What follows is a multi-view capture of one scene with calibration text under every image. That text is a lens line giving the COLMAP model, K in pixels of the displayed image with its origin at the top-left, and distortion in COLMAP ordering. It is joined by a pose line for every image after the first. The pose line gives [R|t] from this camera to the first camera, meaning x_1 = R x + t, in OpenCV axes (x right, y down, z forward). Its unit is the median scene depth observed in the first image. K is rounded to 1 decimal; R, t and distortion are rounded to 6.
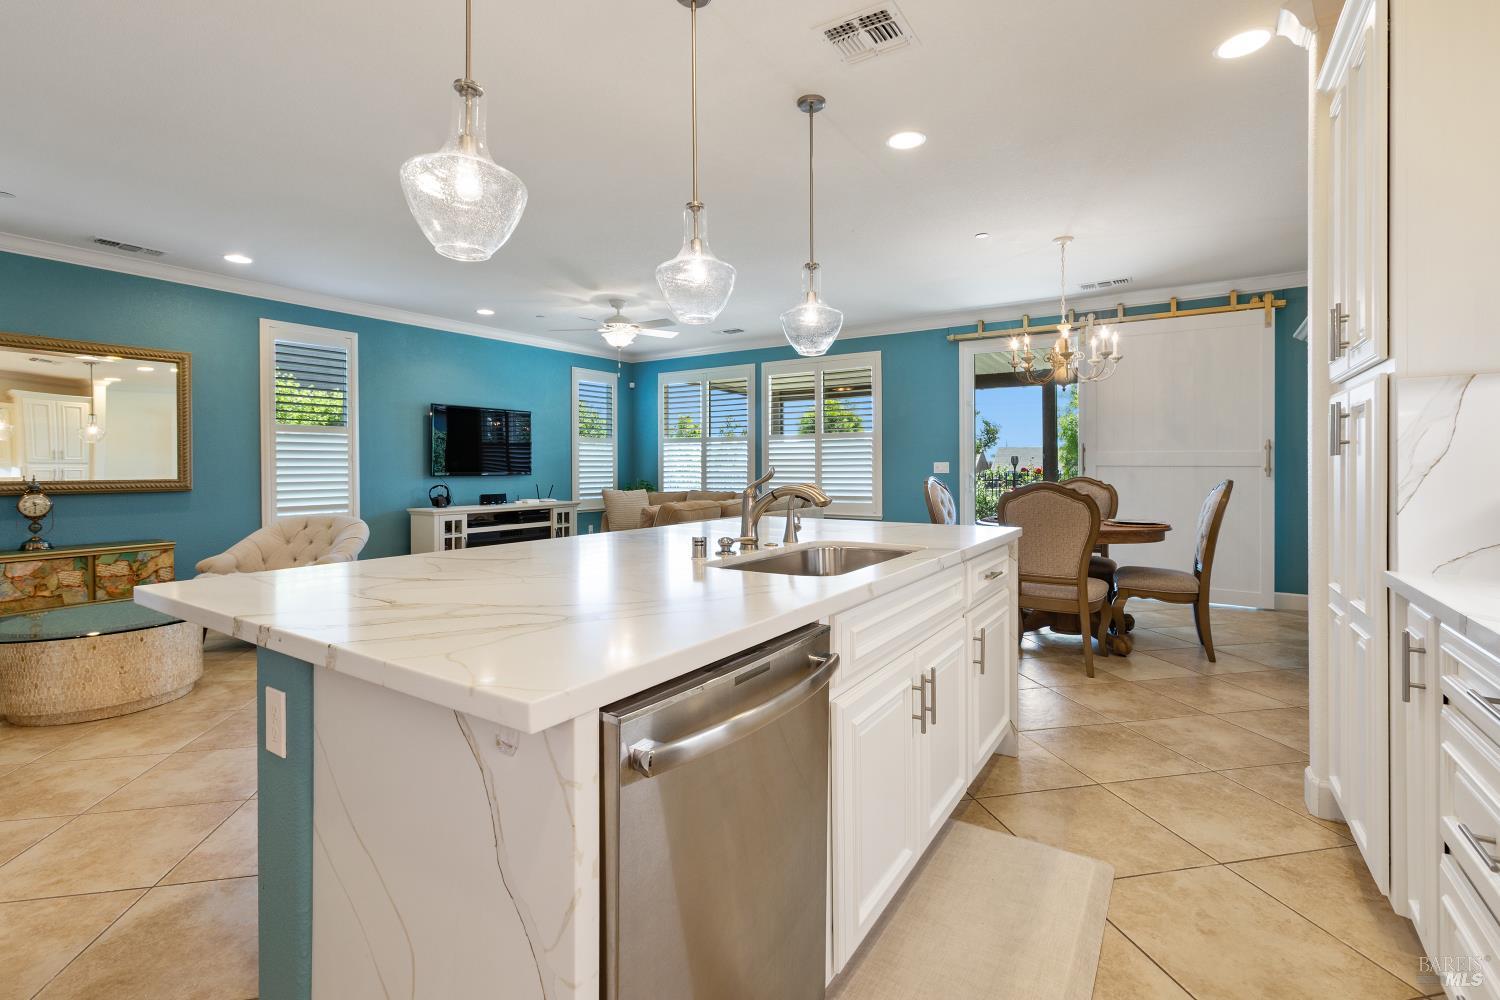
lens RADIAL K [[658.9, 0, 742.5], [0, 658.9, 497.9], [0, 0, 1]] dist [-0.022725, 0.012103]
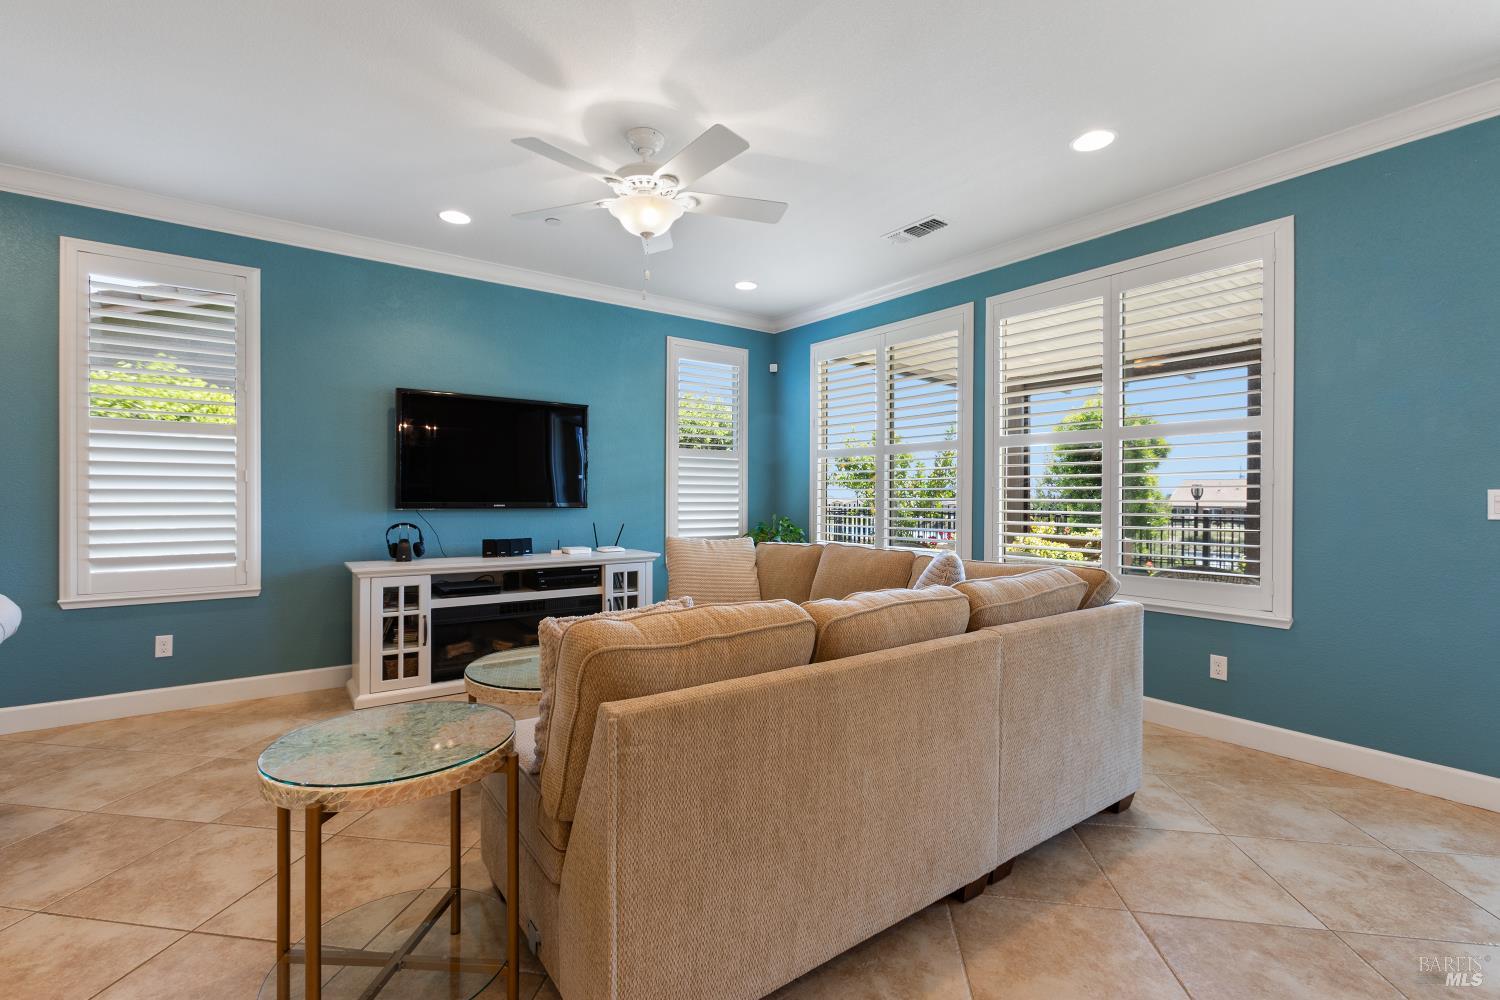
lens RADIAL K [[658.9, 0, 742.5], [0, 658.9, 497.9], [0, 0, 1]] dist [-0.022725, 0.012103]
pose [[0.940079, 0.007066, -0.340884, 0.030107], [-0.023143, 0.998802, -0.043120, -0.022998], [0.340171, 0.048425, 0.939116, 0.522193]]
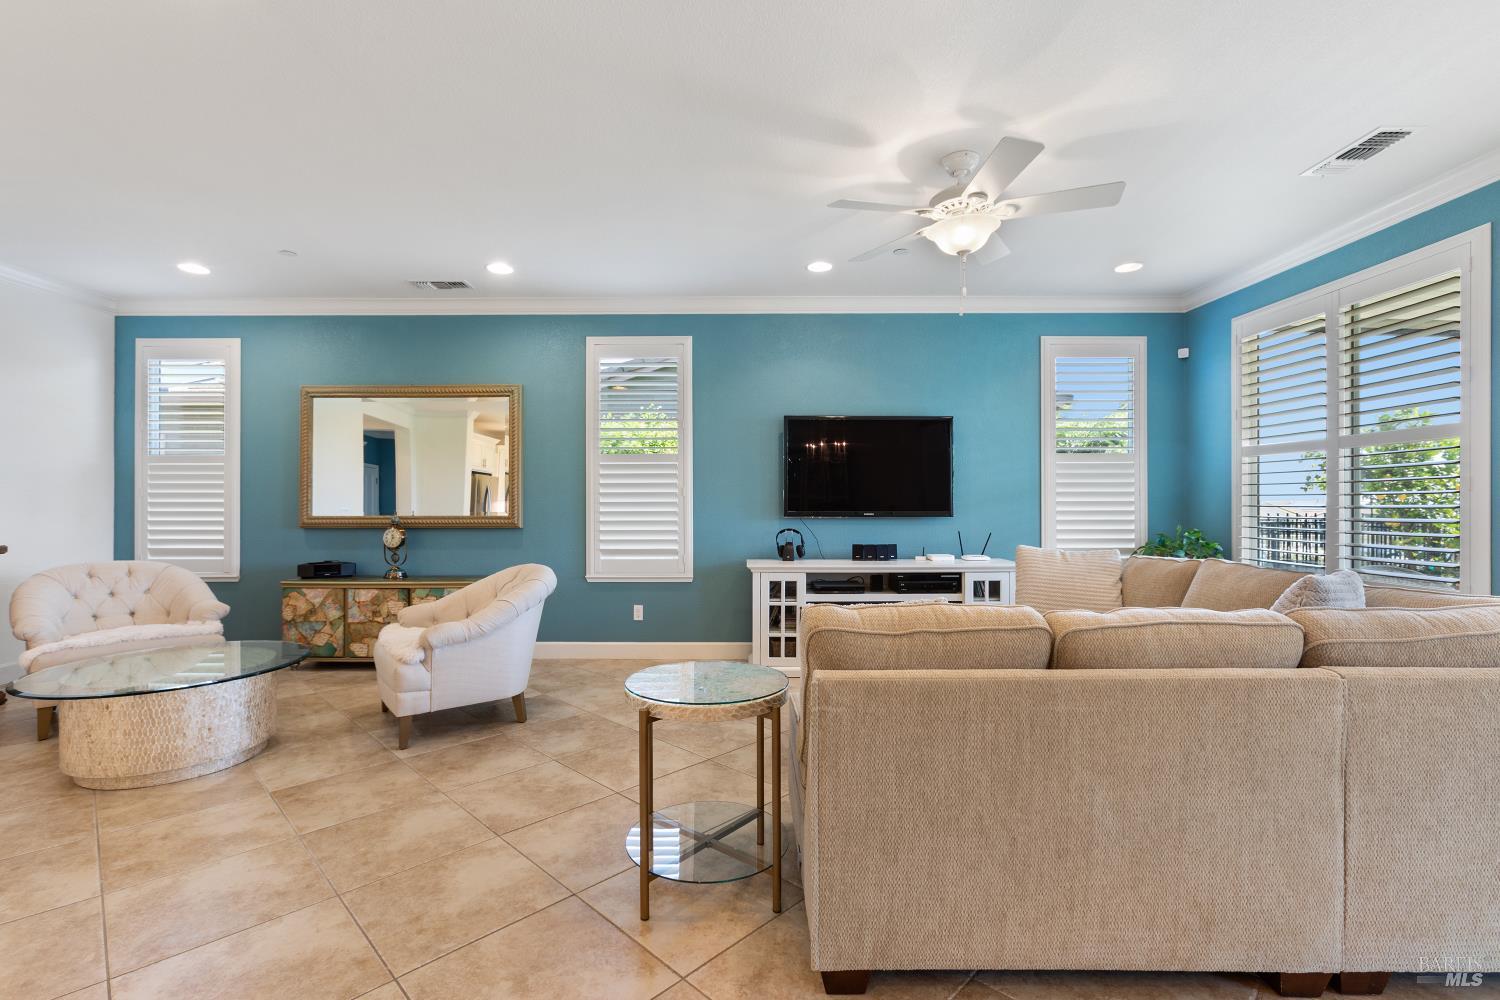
lens RADIAL K [[680.5, 0, 750.0], [0, 680.5, 500.0], [0, 0, 1]] dist [-0.025227, 0.015432]
pose [[0.558723, -0.005049, -0.829339, 0.123103], [-0.039974, 0.998655, -0.033010, -0.023662], [0.828390, 0.051595, 0.557770, 0.528767]]
